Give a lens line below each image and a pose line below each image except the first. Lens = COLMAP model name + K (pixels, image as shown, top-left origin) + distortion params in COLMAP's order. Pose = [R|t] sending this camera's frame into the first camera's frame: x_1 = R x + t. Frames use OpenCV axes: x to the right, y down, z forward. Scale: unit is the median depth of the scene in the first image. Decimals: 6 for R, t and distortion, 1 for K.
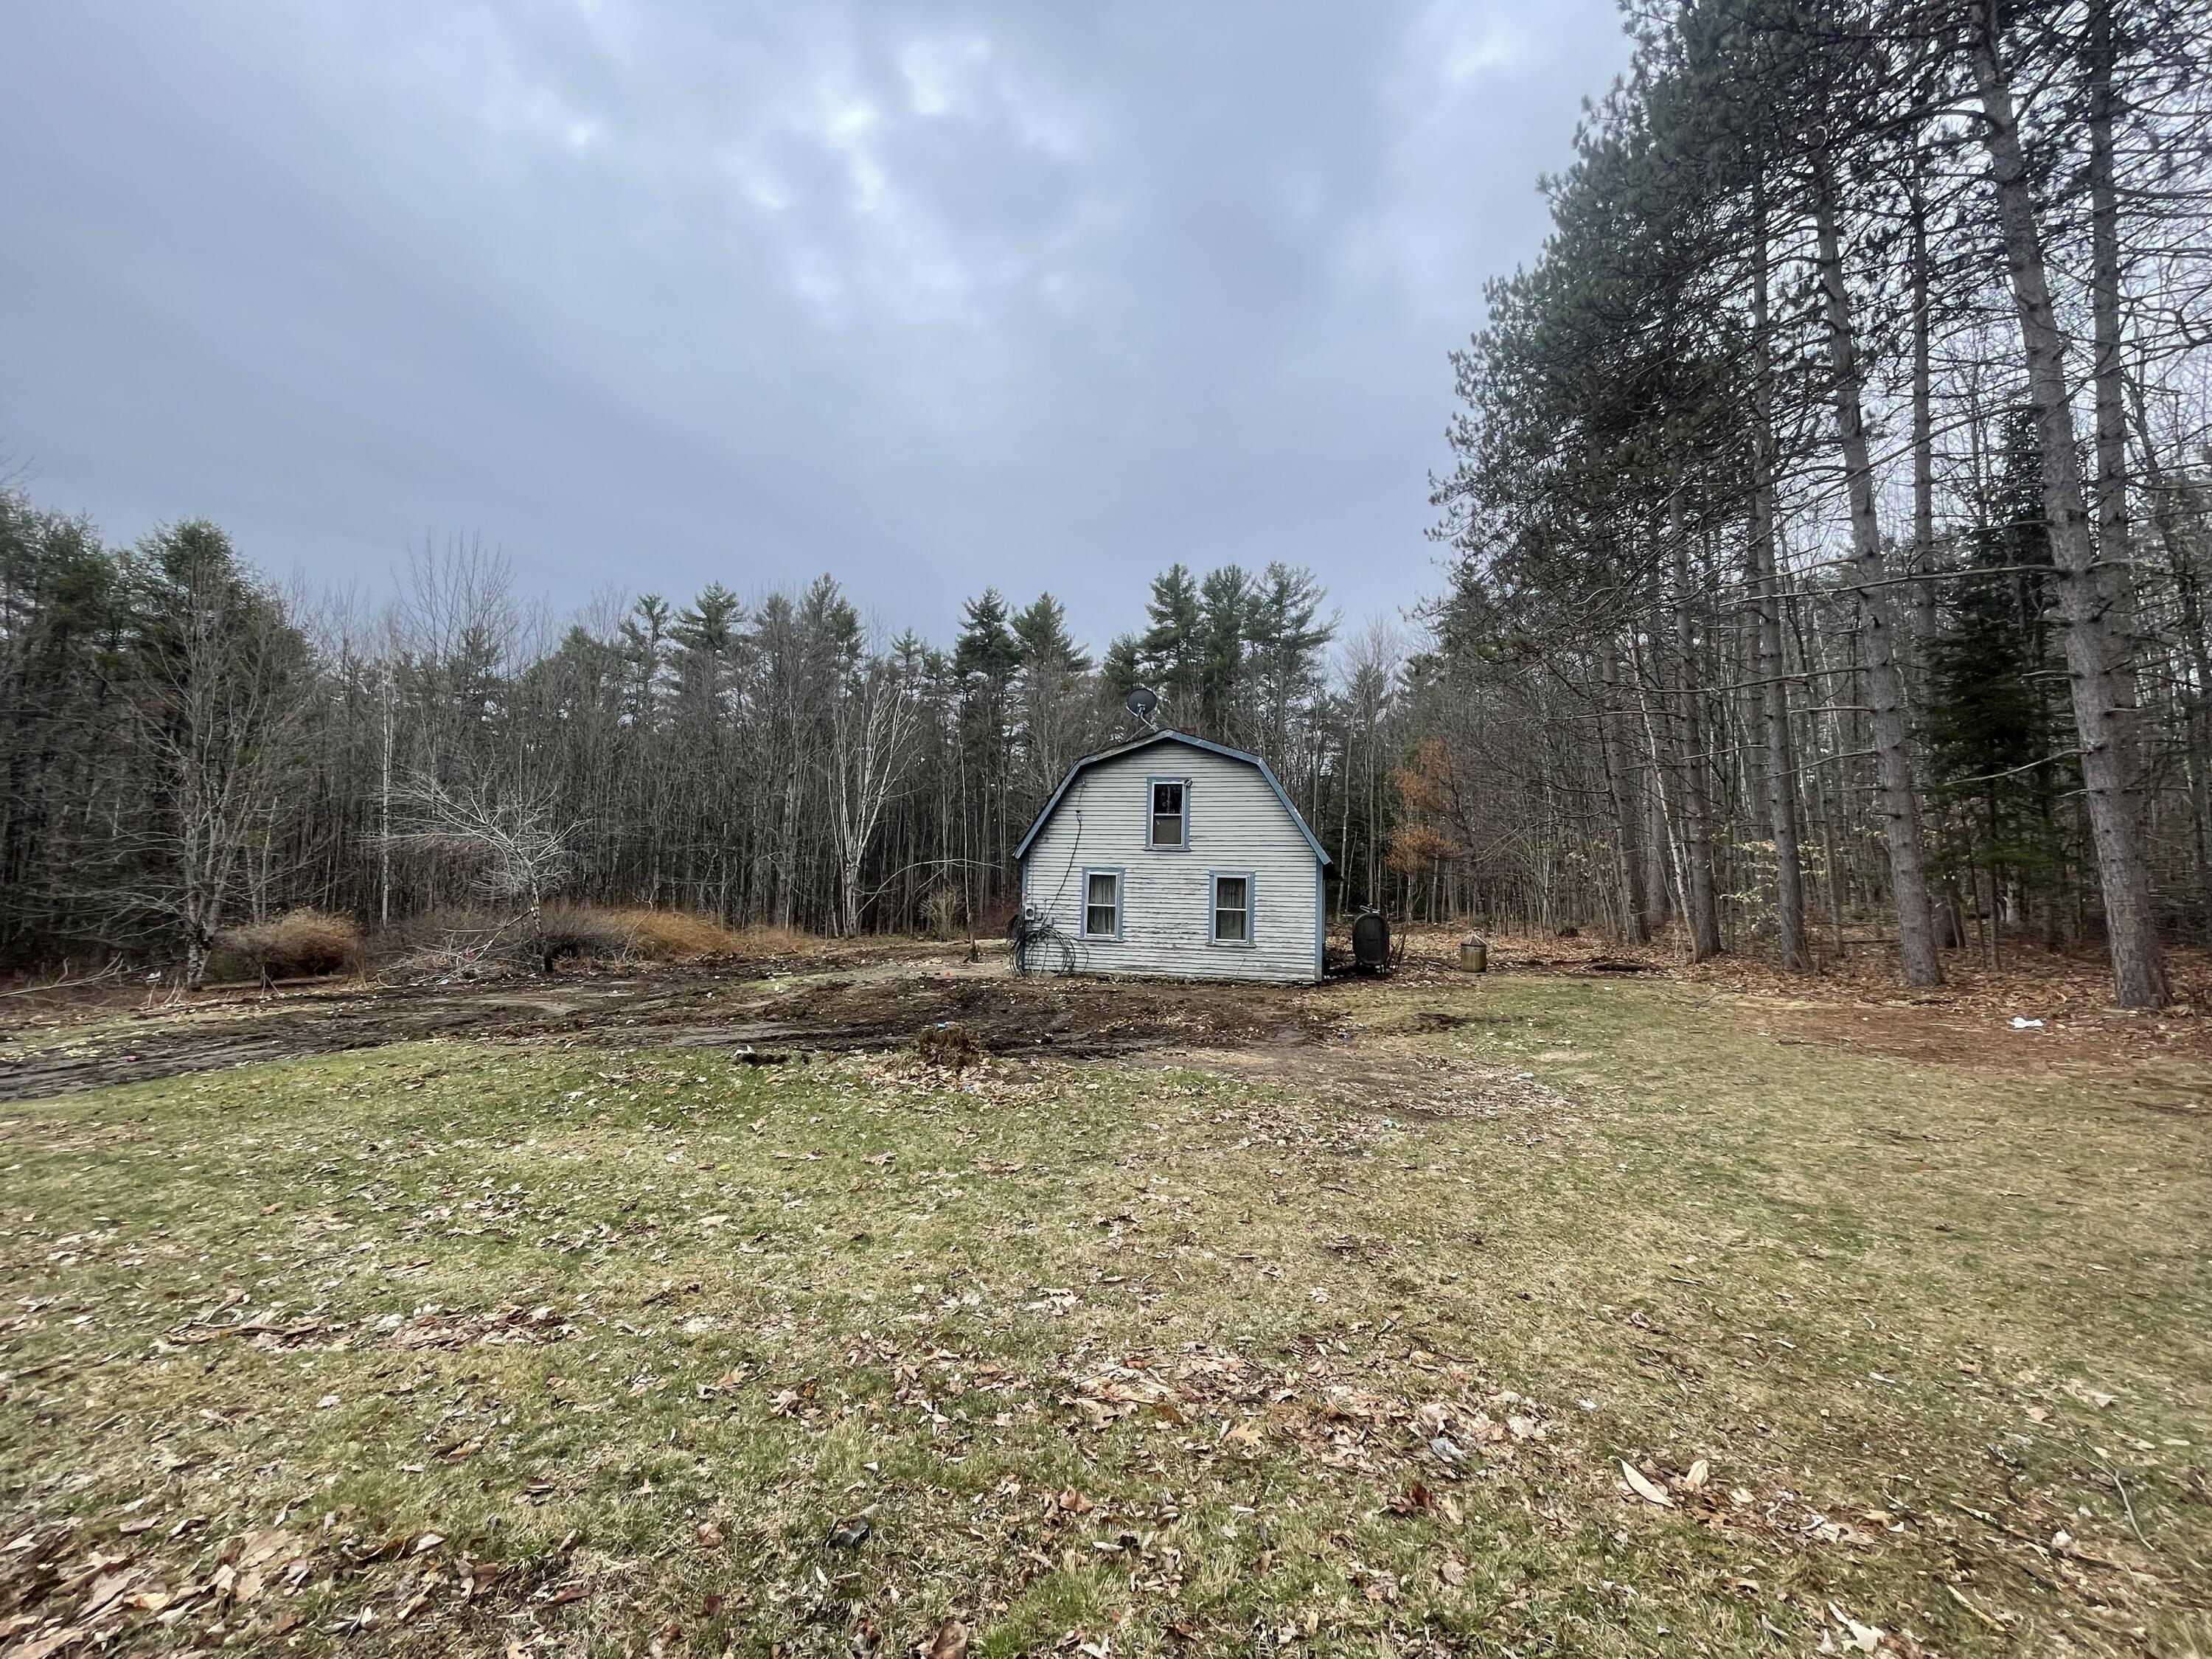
lens RADIAL K [[892.4, 0, 1105.7], [0, 892.4, 824.6], [0, 0, 1]] dist [-0.000767, 0.000014]
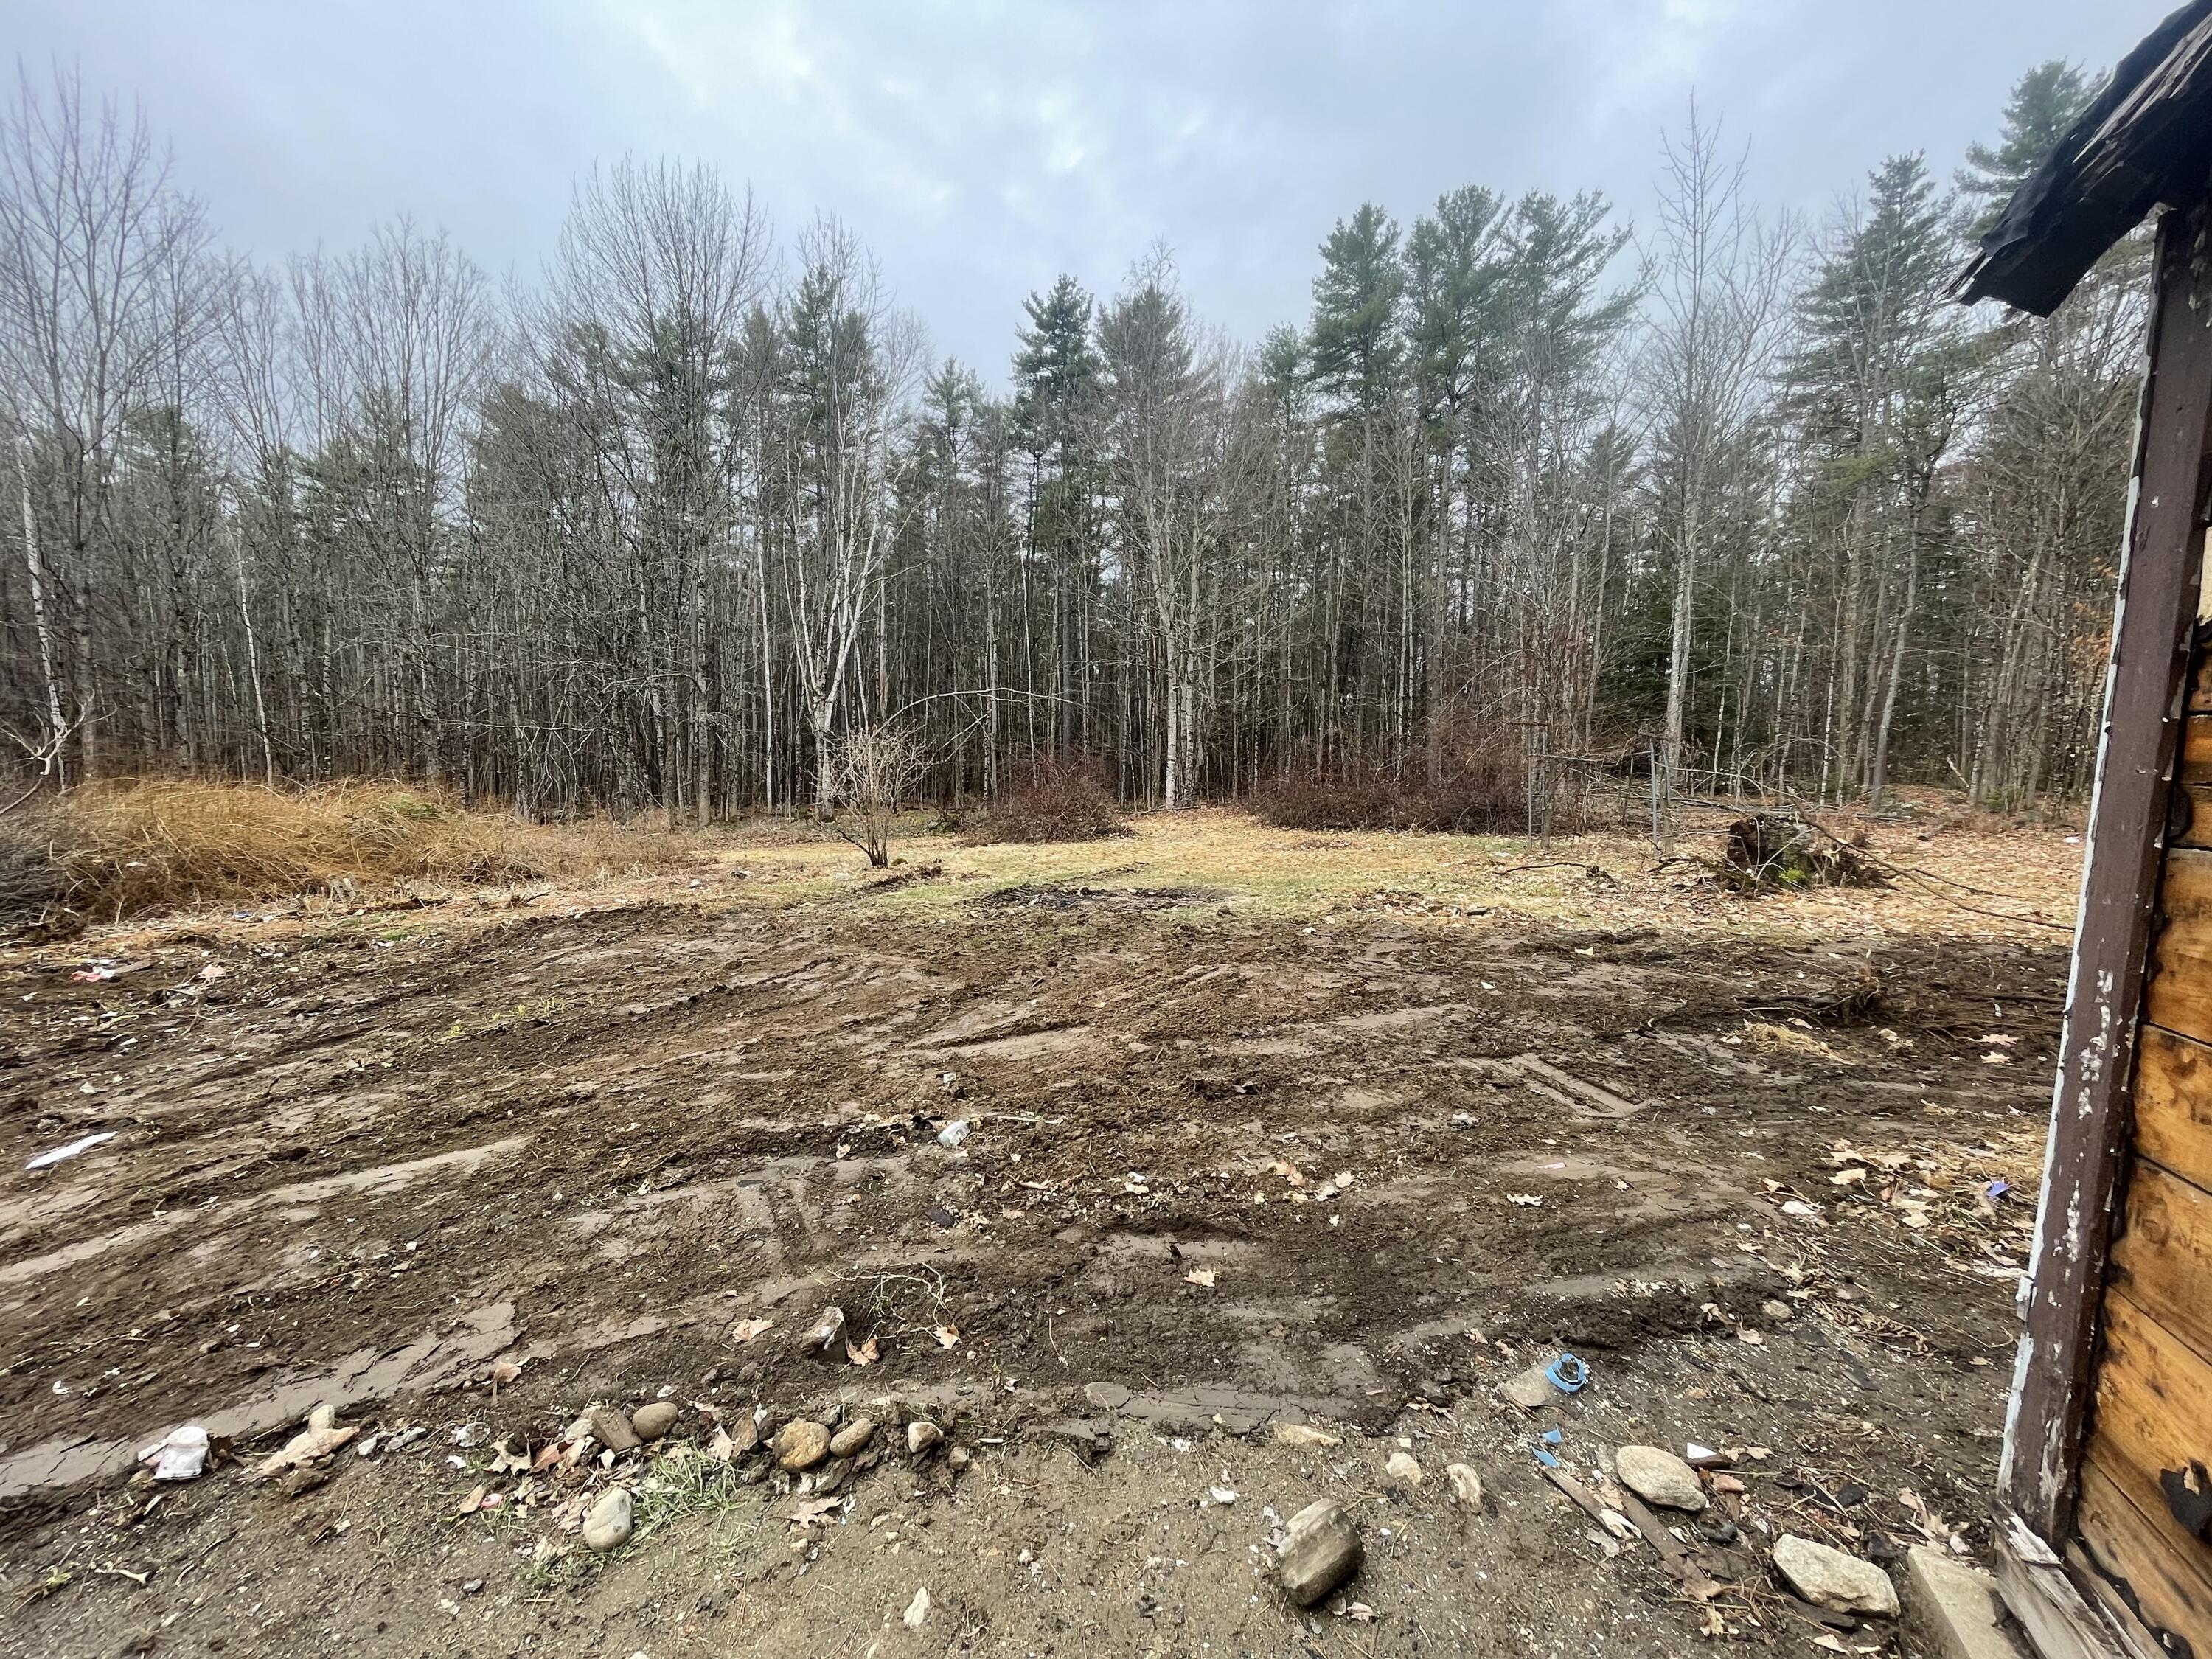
lens RADIAL K [[898.4, 0, 1106.1], [0, 898.4, 824.7], [0, 0, 1]] dist [-0.000949, 0.000053]
pose [[0.993229, 0.005004, -0.116068, -0.023545], [0.012615, 0.988519, 0.150568, 0.030347], [0.115489, -0.151013, 0.981762, 0.321238]]
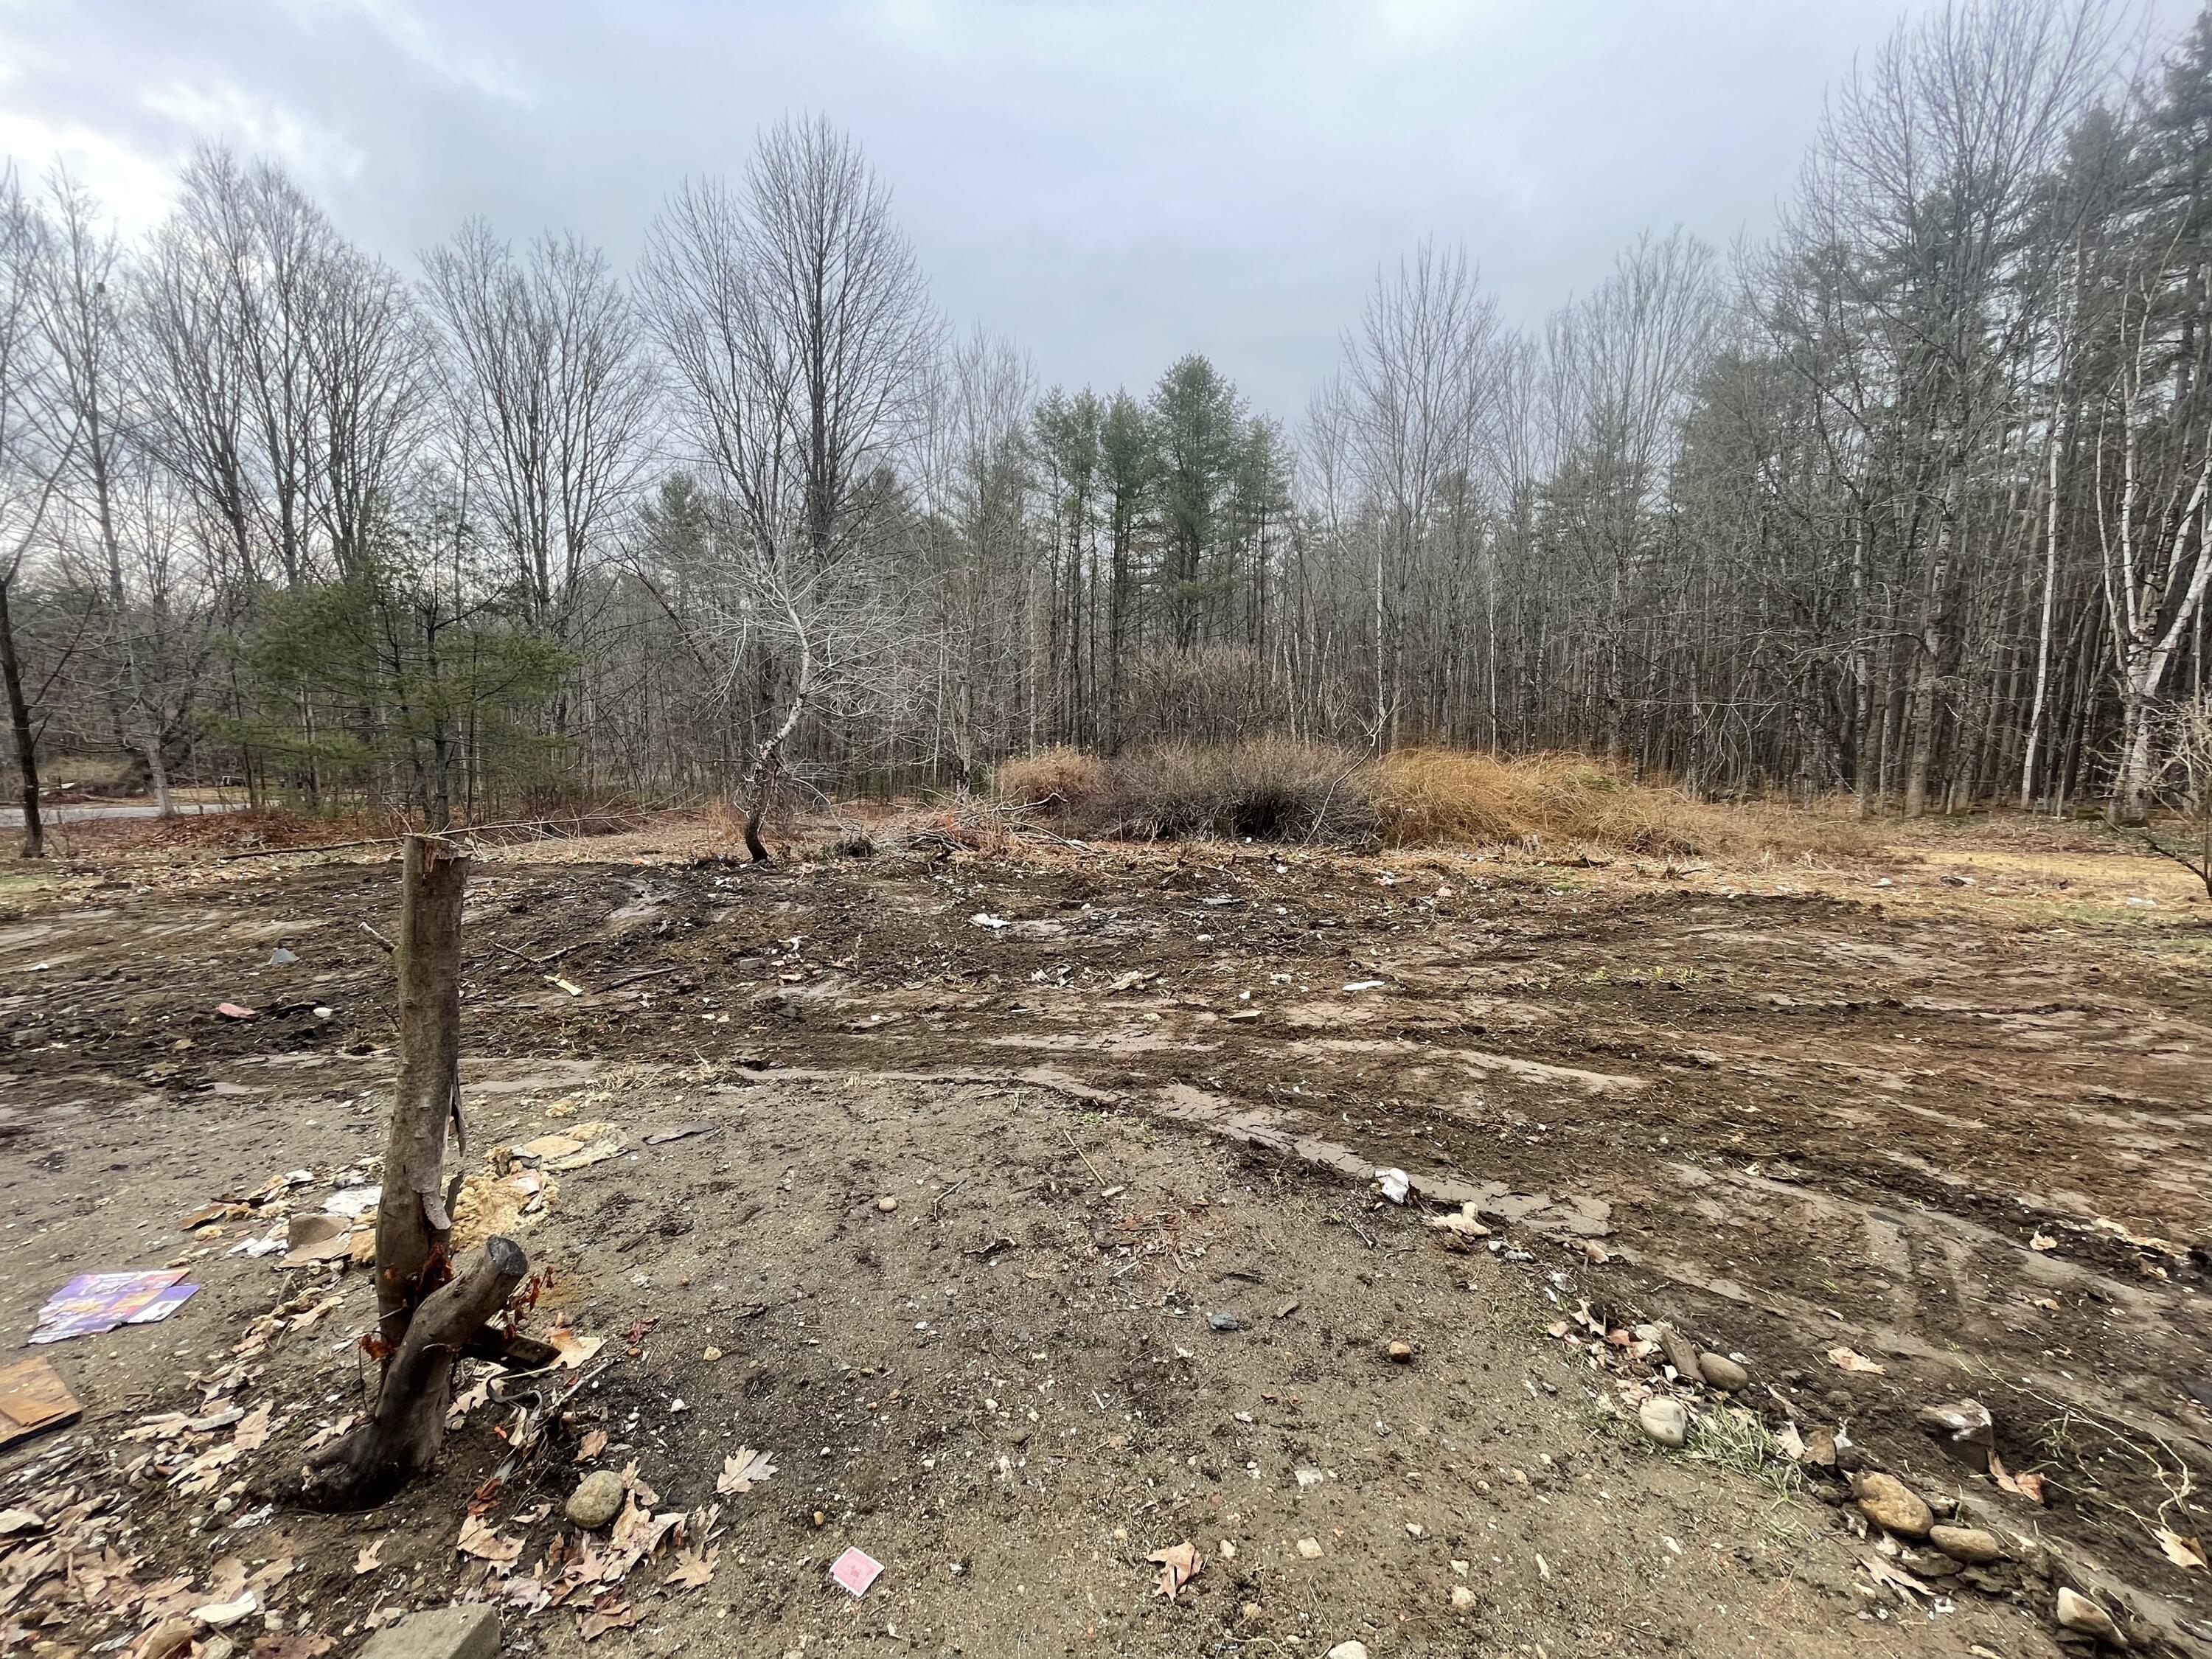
lens RADIAL K [[905.3, 0, 1106.0], [0, 905.3, 829.5], [0, 0, 1]] dist [0.002642, -0.000157]
pose [[0.296130, 0.089869, -0.950910, -0.020243], [0.079335, 0.989809, 0.118251, 0.030810], [0.951847, -0.110458, 0.285982, 0.319086]]
